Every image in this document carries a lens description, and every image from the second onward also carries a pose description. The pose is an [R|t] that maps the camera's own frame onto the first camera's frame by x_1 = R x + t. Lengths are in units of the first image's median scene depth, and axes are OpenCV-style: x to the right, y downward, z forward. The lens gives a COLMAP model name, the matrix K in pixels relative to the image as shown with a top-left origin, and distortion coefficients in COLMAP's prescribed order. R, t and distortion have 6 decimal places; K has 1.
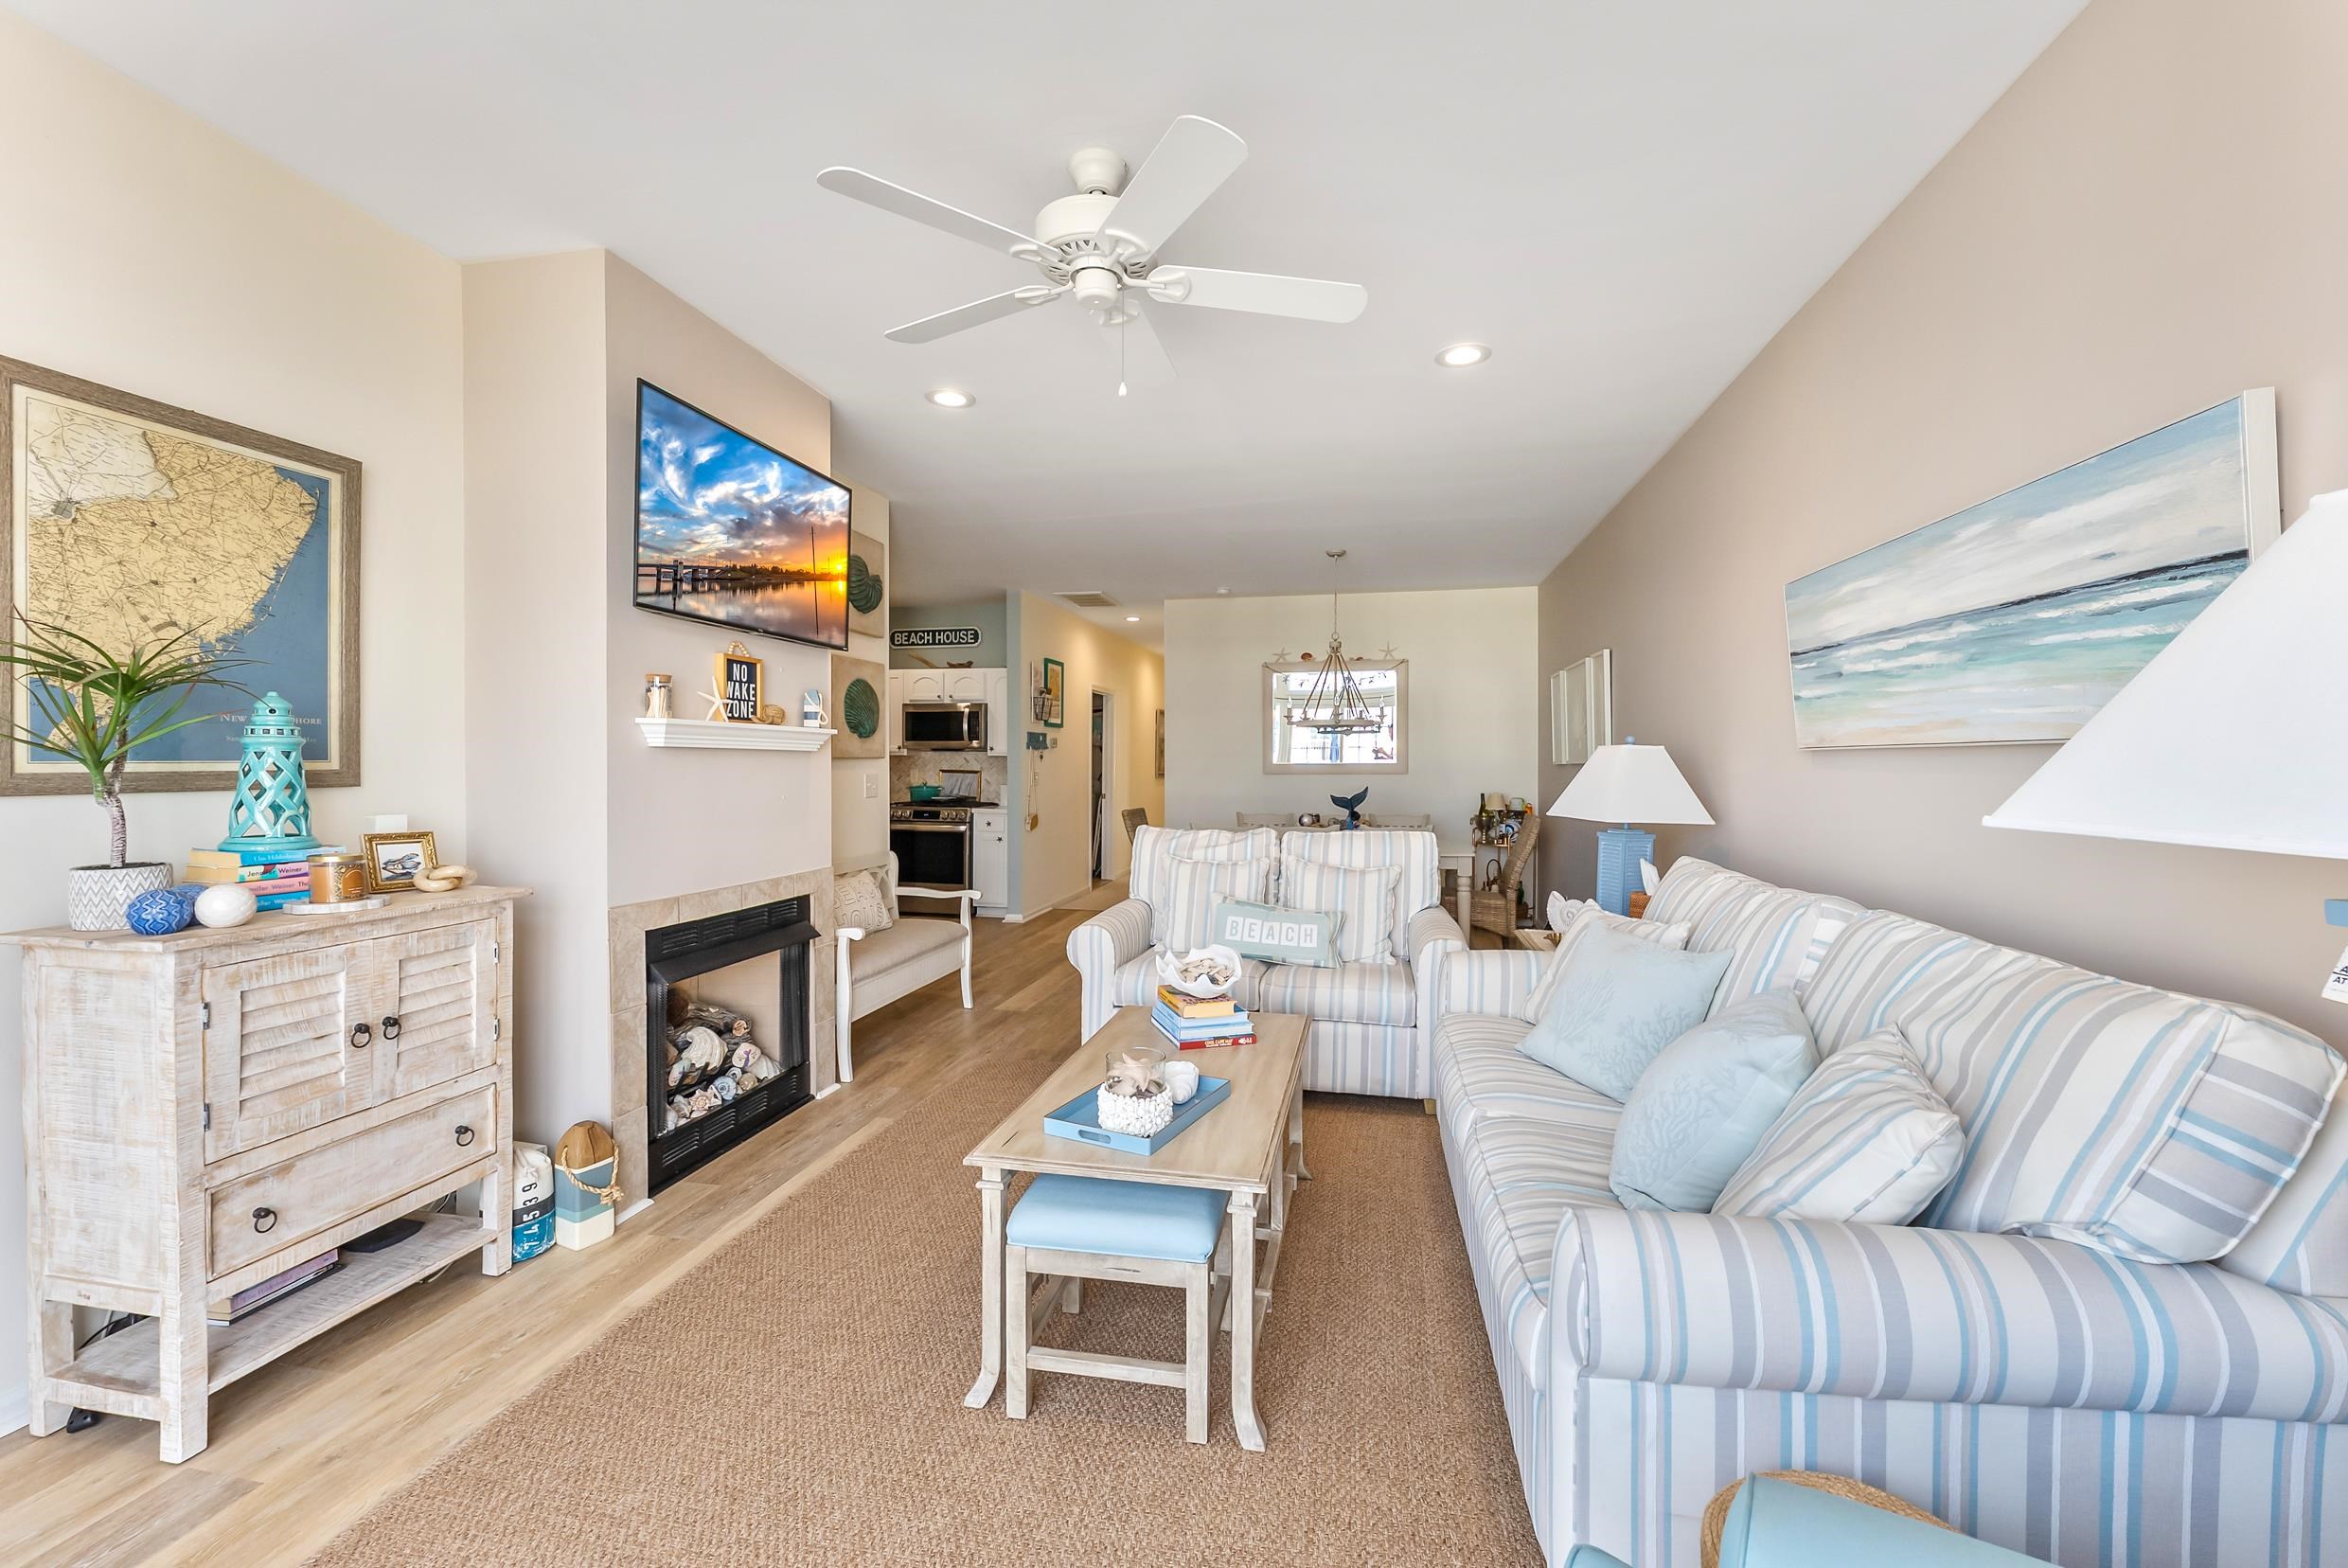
lens RADIAL K [[946.9, 0, 1183.2], [0, 946.9, 780.2], [0, 0, 1]] dist [-0.000694, -0.000100]
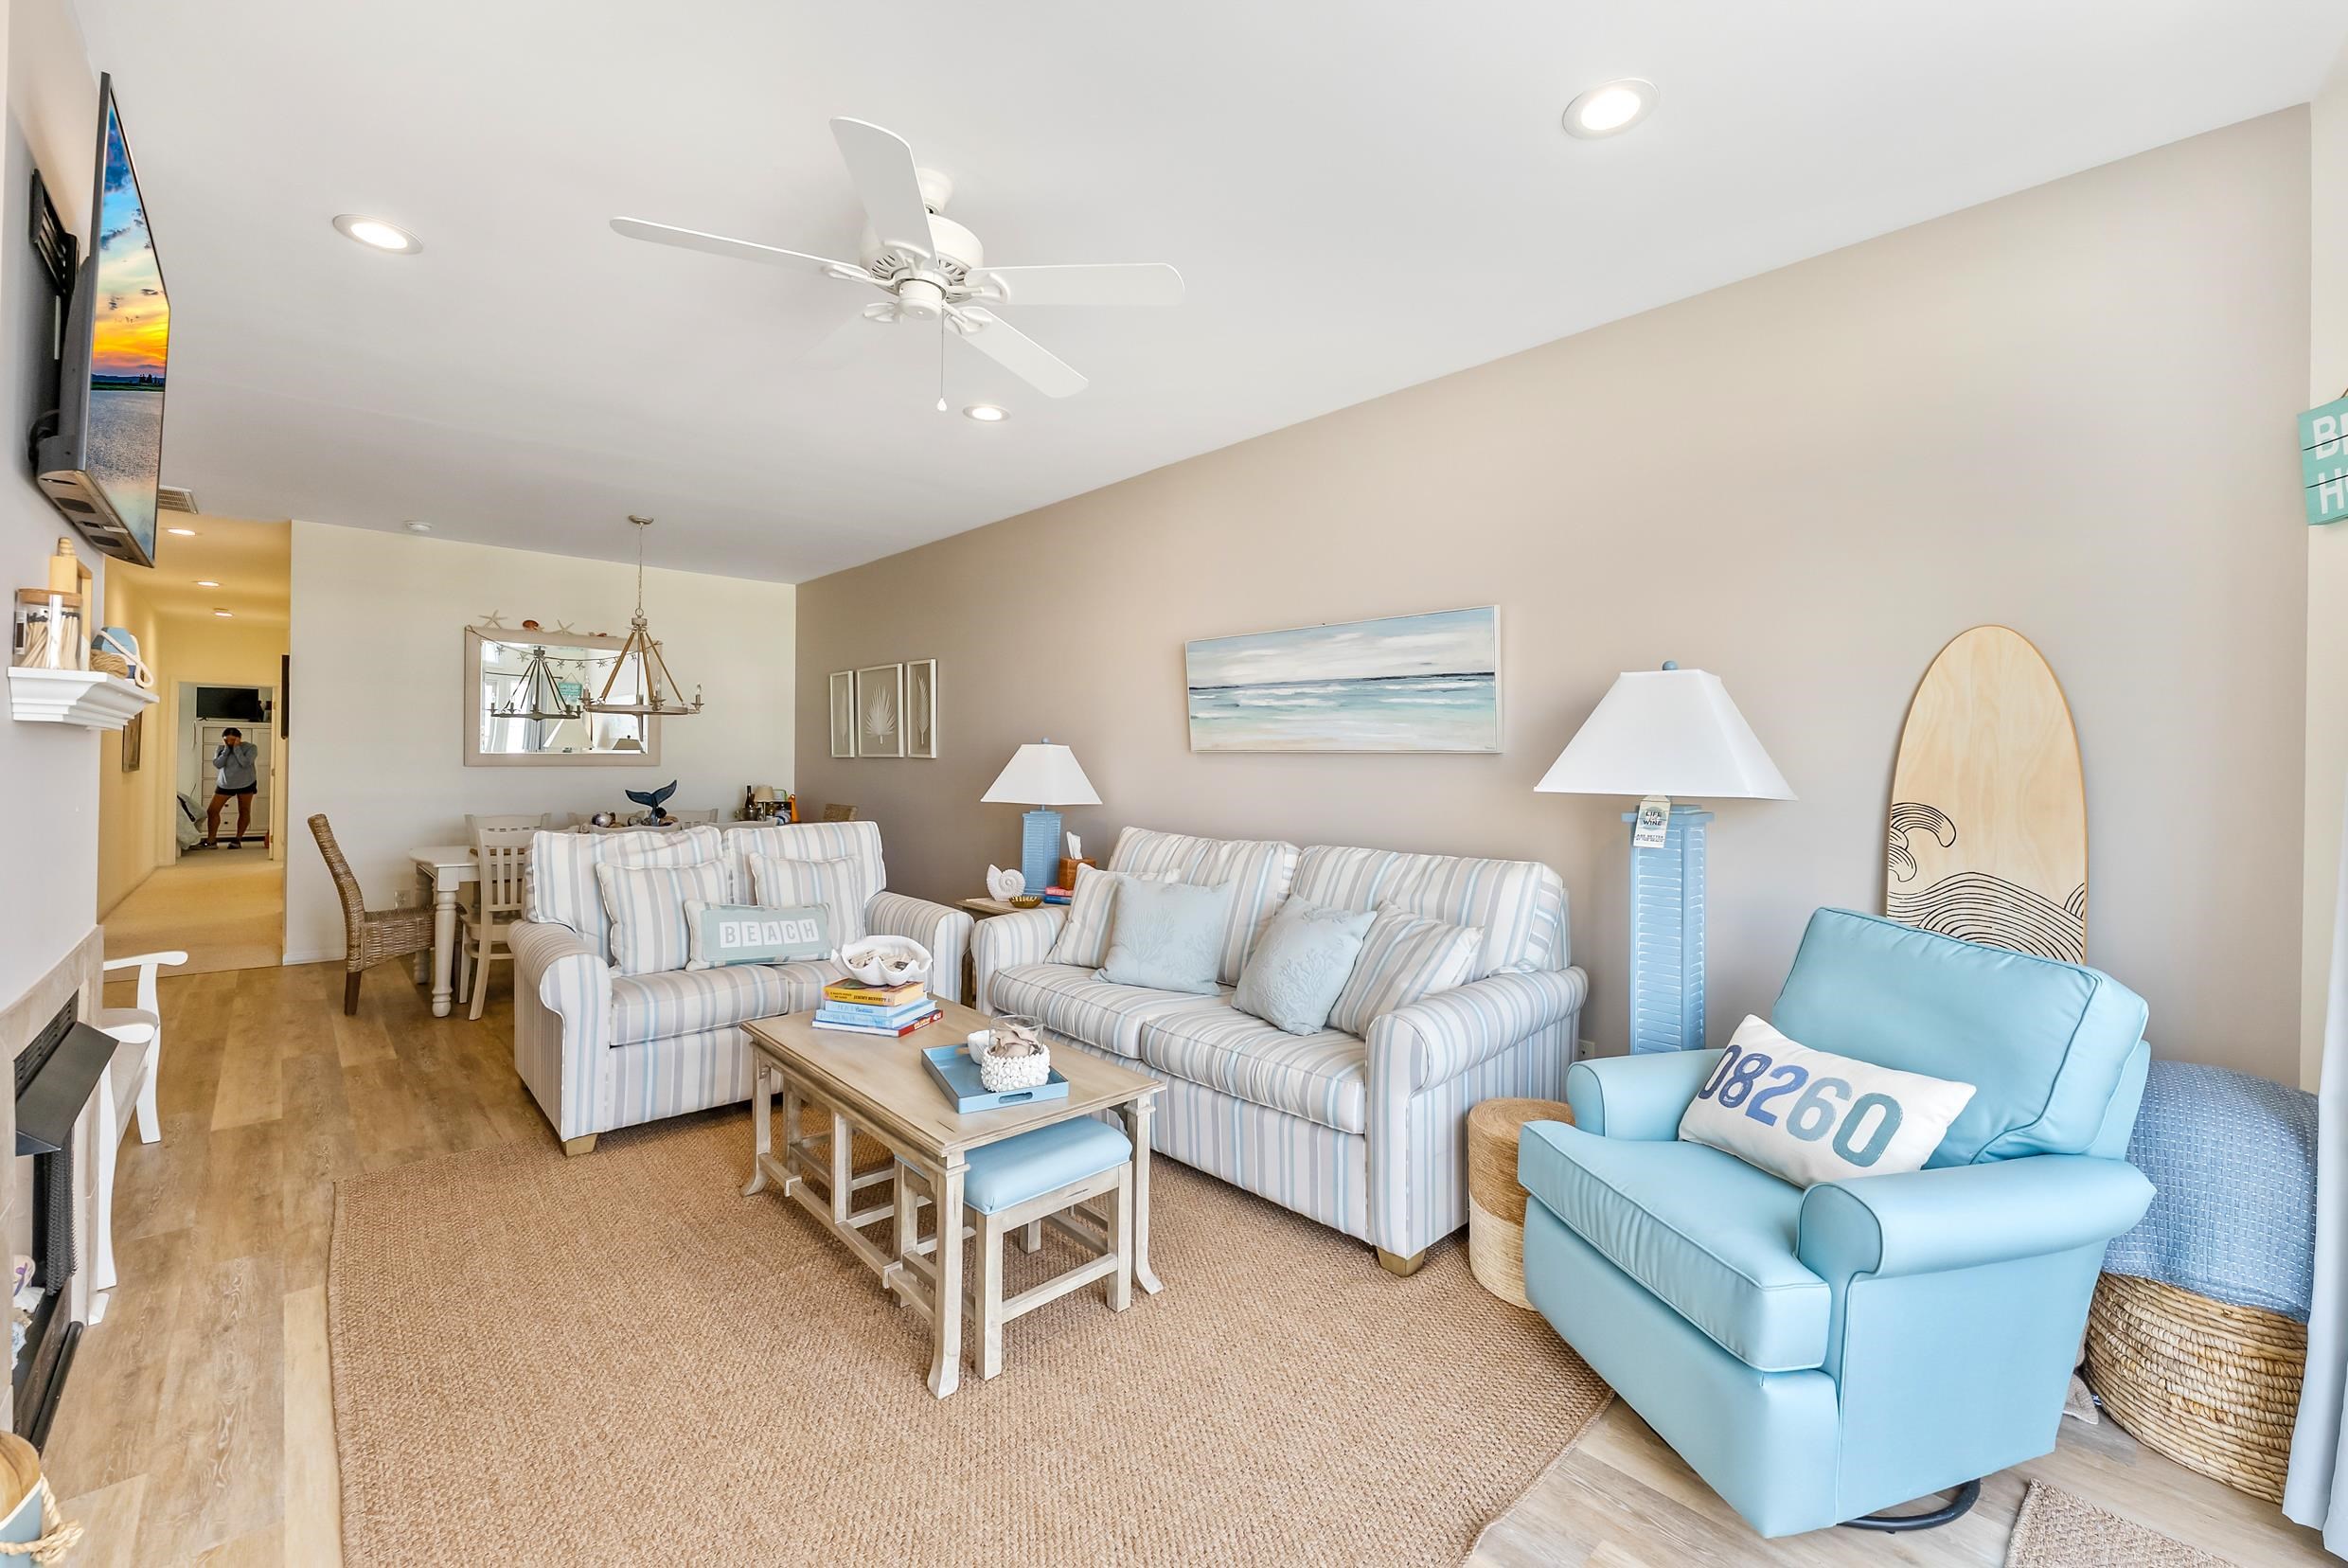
lens RADIAL K [[946.9, 0, 1183.2], [0, 946.9, 780.2], [0, 0, 1]] dist [-0.000694, -0.000100]
pose [[0.575210, -0.015715, 0.817855, -0.536250], [0.005991, 0.999870, 0.014998, -0.007880], [-0.817984, -0.003728, 0.575229, 0.122976]]
